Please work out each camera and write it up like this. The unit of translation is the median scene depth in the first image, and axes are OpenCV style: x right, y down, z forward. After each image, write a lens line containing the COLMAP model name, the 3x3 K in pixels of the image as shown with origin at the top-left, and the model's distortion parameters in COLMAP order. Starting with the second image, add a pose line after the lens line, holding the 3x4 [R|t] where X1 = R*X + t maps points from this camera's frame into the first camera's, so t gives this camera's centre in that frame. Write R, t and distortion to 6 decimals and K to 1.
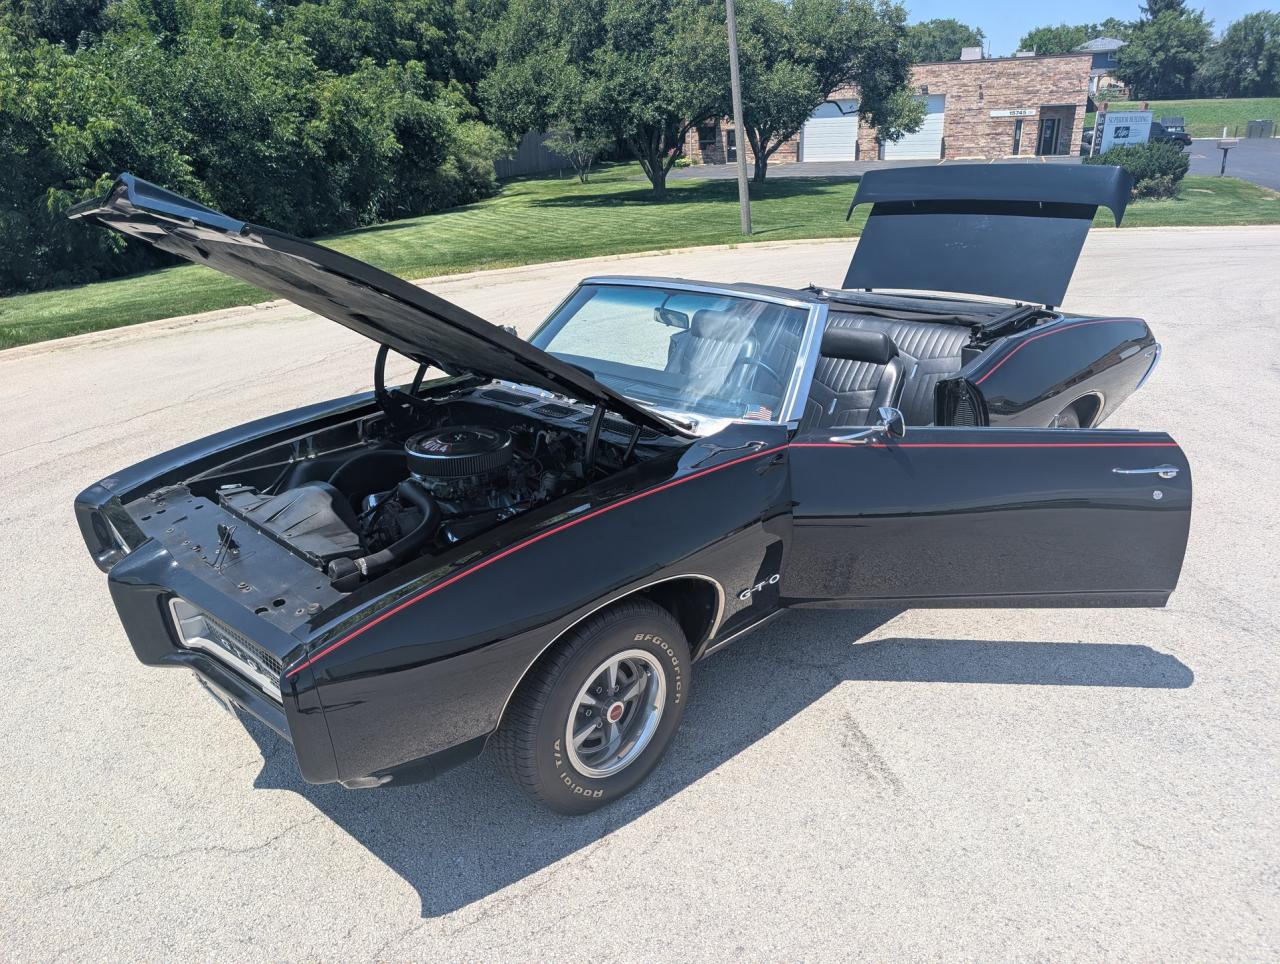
lens RADIAL K [[919.9, 0, 640.0], [0, 919.9, 482.0], [0, 0, 1]] dist [-0.002552, 0.001302]
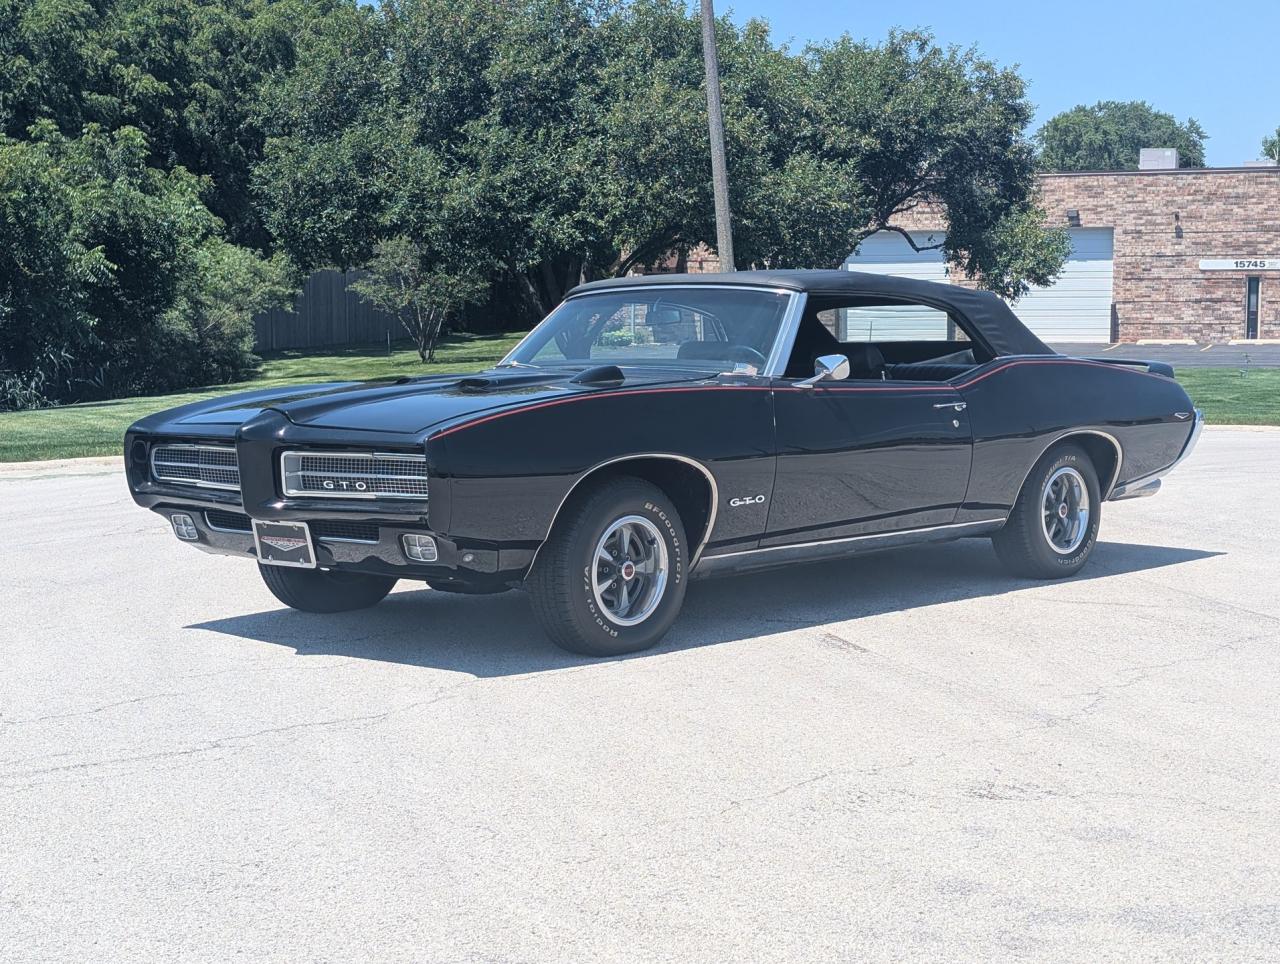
lens RADIAL K [[2074.9, 0, 645.8], [0, 2074.9, 431.5], [0, 0, 1]] dist [0.234588, -1.330371]
pose [[0.997532, 0.027698, 0.064516, -0.017025], [-0.007268, 0.954696, -0.297494, 0.081852], [-0.069833, 0.296291, 0.952541, -0.152357]]
